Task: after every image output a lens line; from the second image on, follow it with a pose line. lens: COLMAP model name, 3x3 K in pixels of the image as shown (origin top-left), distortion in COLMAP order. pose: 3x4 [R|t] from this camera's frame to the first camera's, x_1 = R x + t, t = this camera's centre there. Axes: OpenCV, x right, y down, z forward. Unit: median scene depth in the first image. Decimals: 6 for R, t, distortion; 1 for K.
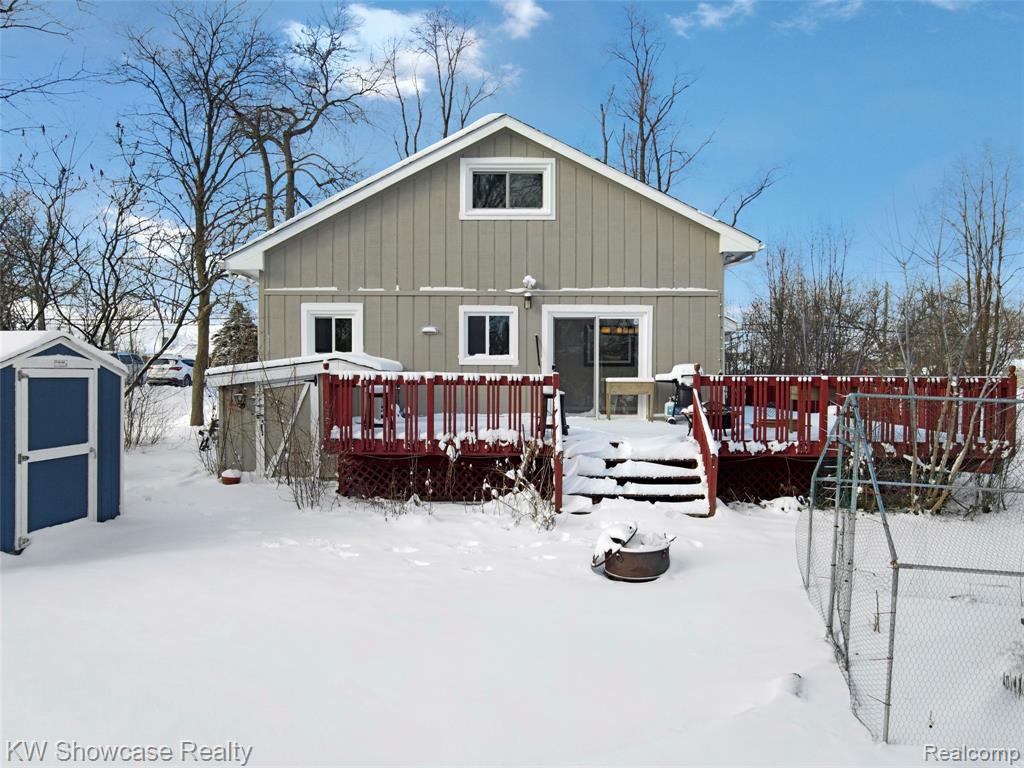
lens RADIAL K [[788.7, 0, 512.0], [0, 788.7, 384.0], [0, 0, 1]] dist [0.007969, 0.002855]
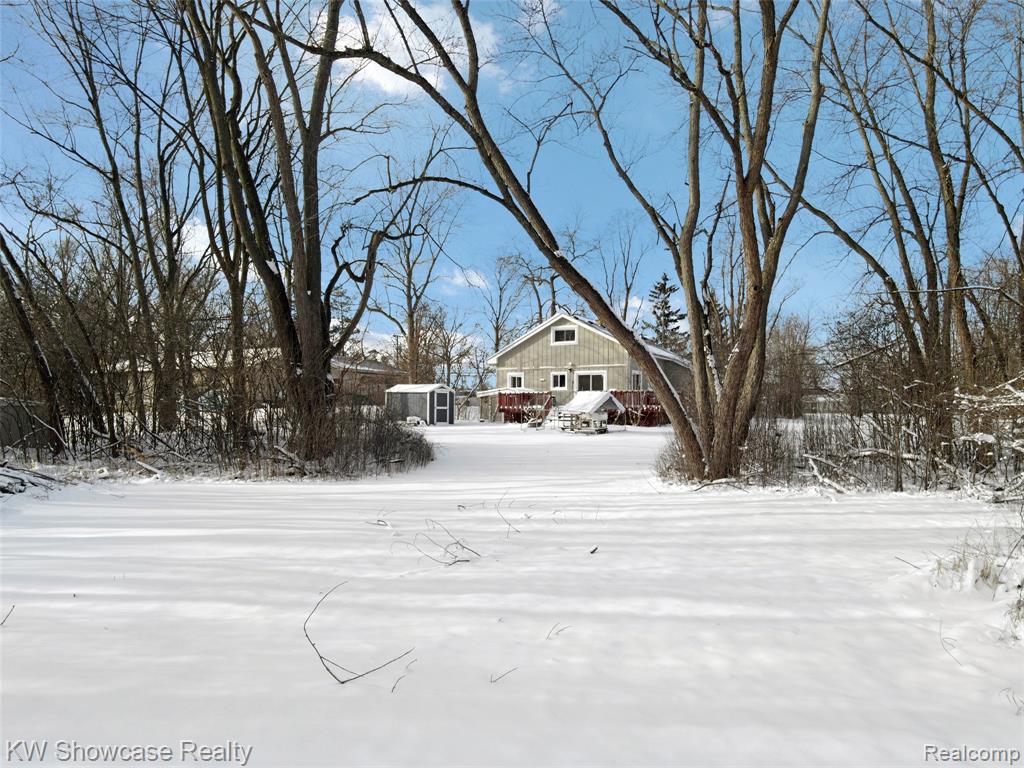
lens RADIAL K [[788.7, 0, 512.0], [0, 788.7, 384.0], [0, 0, 1]] dist [0.007969, 0.002855]
pose [[0.897777, -0.024651, -0.439759, 1.208935], [0.000340, 0.998471, -0.055277, 0.127269], [0.440450, 0.049477, 0.896413, -1.960445]]
